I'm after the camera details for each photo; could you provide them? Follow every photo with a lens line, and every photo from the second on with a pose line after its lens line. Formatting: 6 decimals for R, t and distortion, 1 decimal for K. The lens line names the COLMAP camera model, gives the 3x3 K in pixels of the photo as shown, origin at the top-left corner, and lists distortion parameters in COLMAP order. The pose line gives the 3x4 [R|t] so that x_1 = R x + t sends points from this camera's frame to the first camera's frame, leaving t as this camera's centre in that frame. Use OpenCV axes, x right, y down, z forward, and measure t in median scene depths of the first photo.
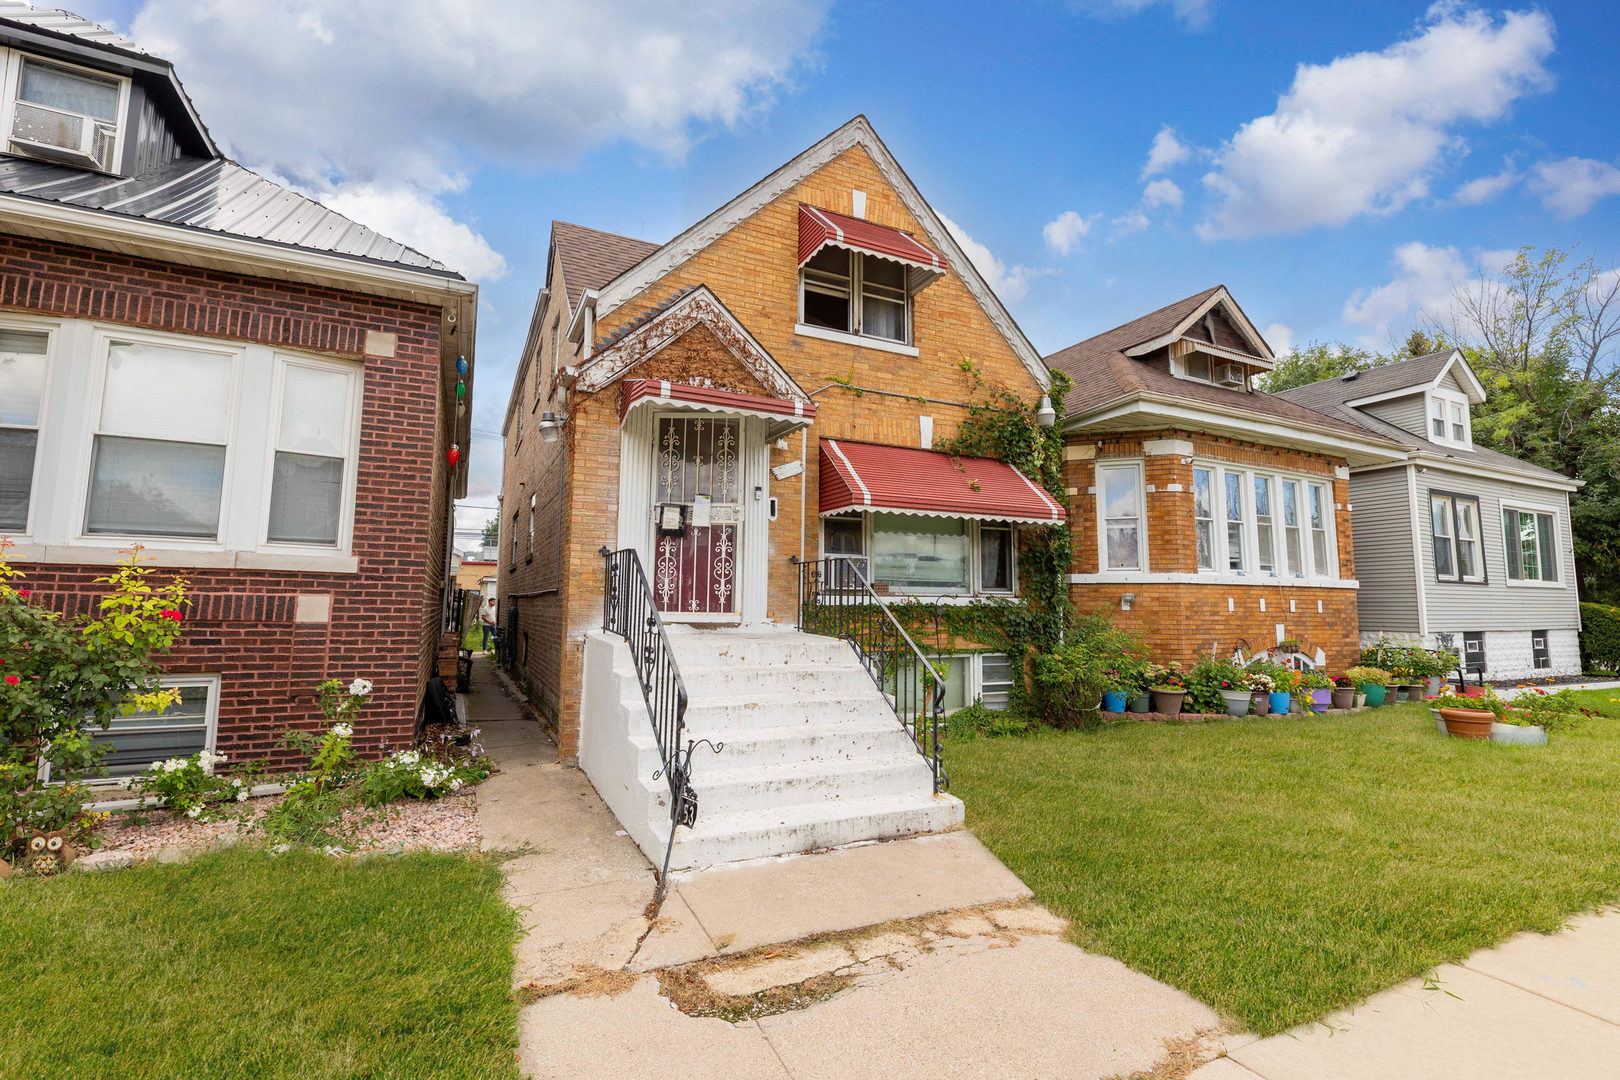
lens RADIAL K [[719.4, 0, 807.5], [0, 719.4, 533.2], [0, 0, 1]] dist [-0.001953, 0.000627]
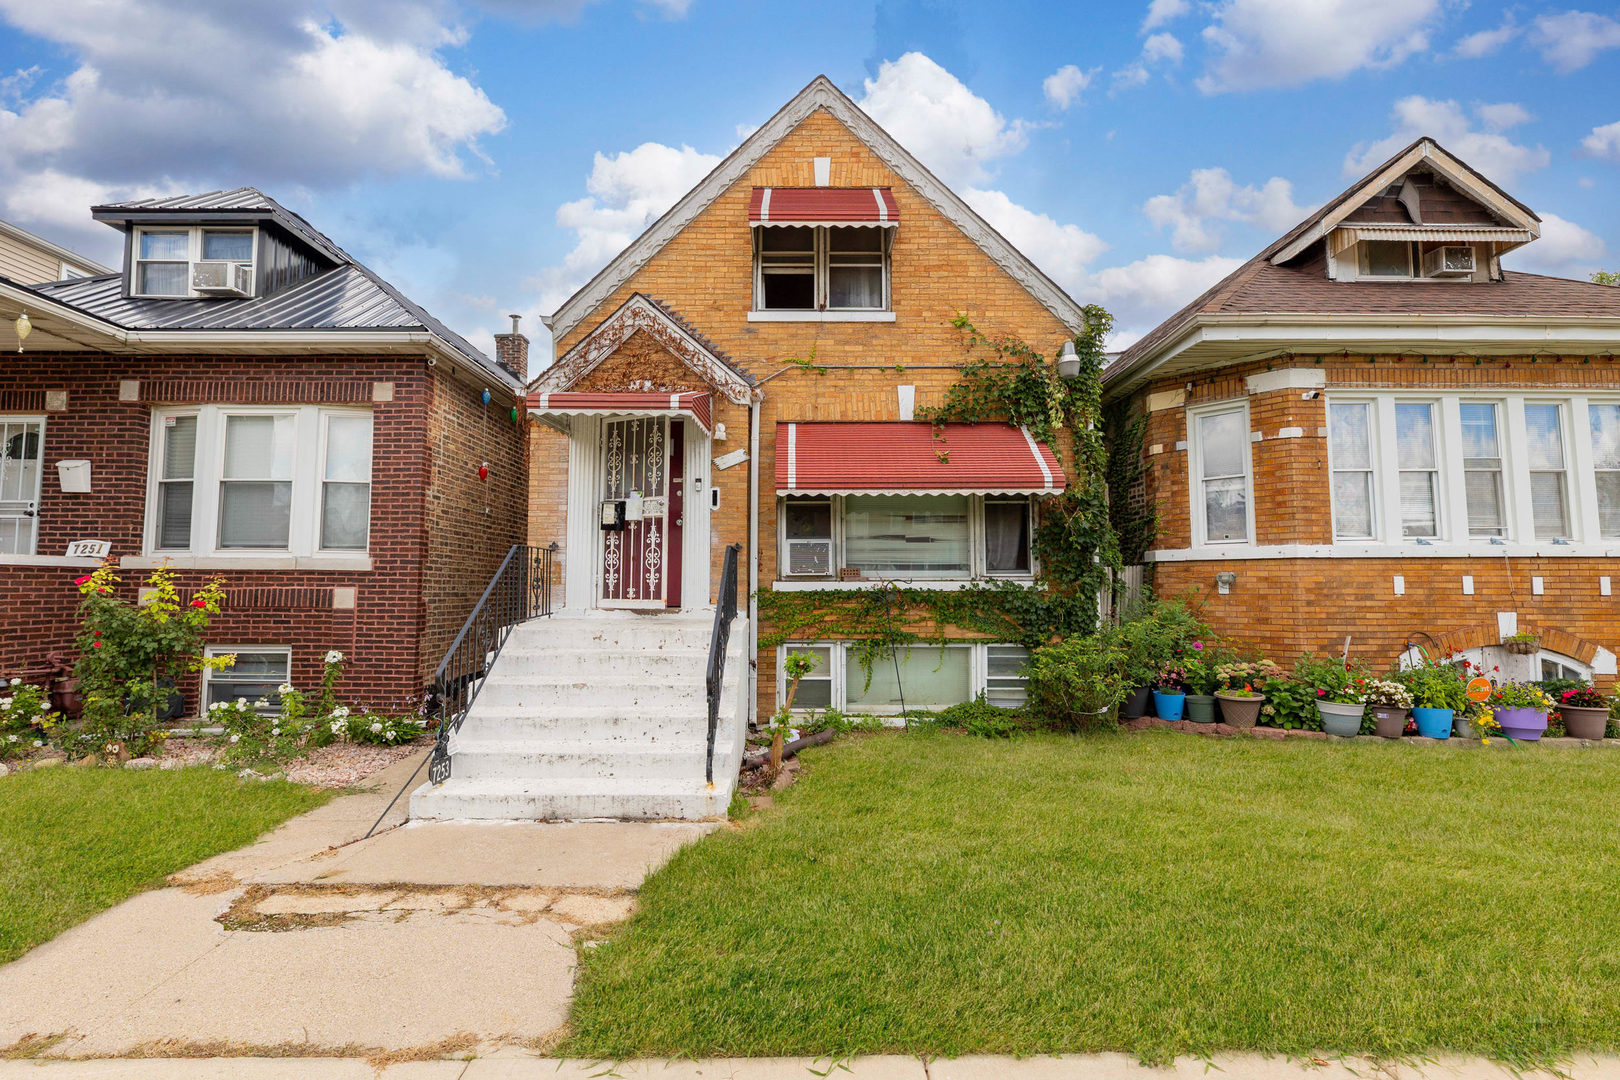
lens RADIAL K [[719.4, 0, 806.2], [0, 719.4, 543.9], [0, 0, 1]] dist [-0.001953, 0.000627]
pose [[0.902404, -0.036337, -0.429356, 0.534656], [0.051970, 0.998342, 0.024736, 0.012667], [0.427745, -0.044636, 0.902797, 0.131368]]
